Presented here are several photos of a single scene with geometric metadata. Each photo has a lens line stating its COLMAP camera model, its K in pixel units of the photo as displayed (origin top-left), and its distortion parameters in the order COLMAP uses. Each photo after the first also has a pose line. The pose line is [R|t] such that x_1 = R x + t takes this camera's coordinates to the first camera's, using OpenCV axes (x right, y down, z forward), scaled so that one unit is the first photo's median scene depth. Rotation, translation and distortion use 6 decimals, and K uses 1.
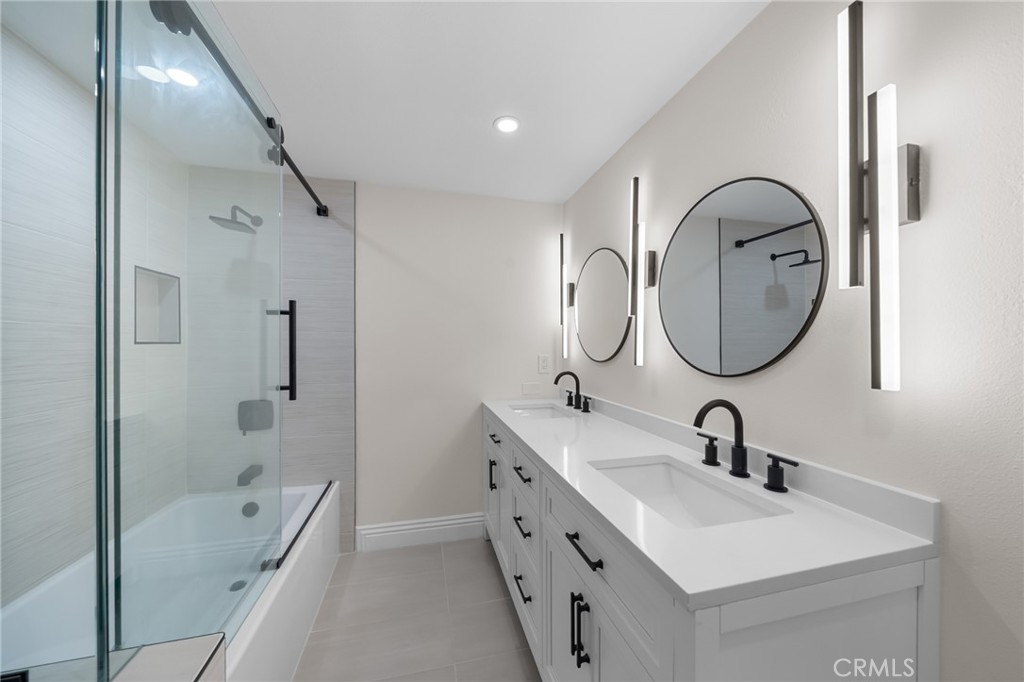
lens RADIAL K [[357.0, 0, 511.3], [0, 357.0, 348.0], [0, 0, 1]] dist [-0.005435, 0.000028]
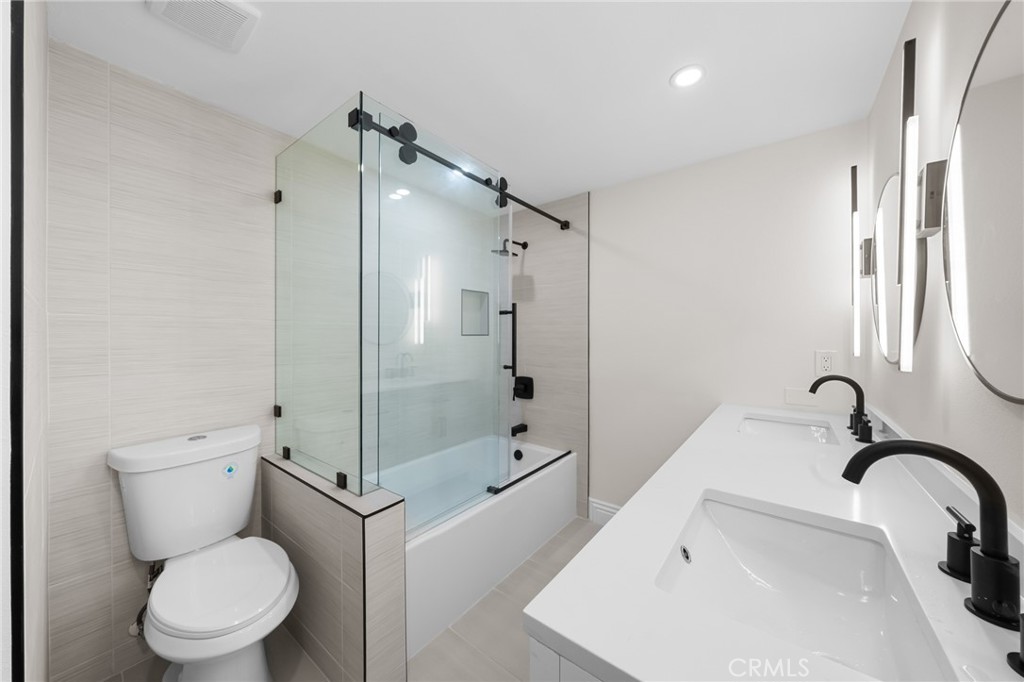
lens RADIAL K [[357.0, 0, 505.5], [0, 357.0, 338.1], [0, 0, 1]] dist [-0.005435, 0.000028]
pose [[0.601523, 0.002870, -0.798850, 0.412127], [-0.006800, 0.999976, -0.001528, 0.001805], [0.798826, 0.006352, 0.601528, 0.146202]]
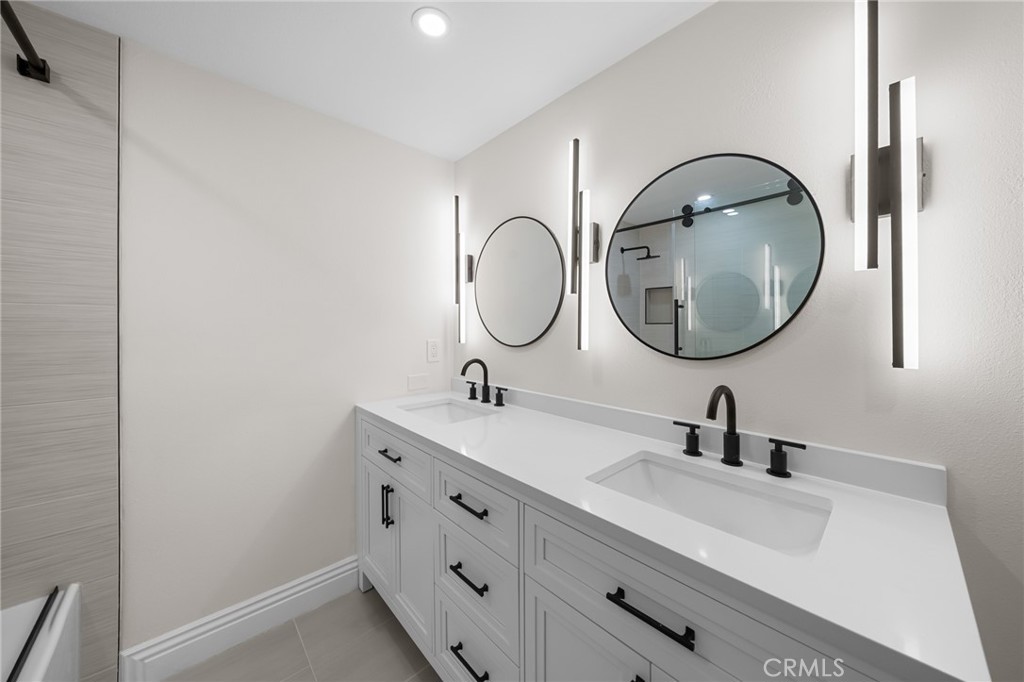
lens RADIAL K [[357.0, 0, 513.6], [0, 357.0, 328.8], [0, 0, 1]] dist [-0.005435, 0.000028]
pose [[0.879627, -0.003856, 0.475649, -0.211905], [0.006821, 0.999967, -0.004507, -0.000776], [-0.475616, 0.007209, 0.879623, 0.290601]]
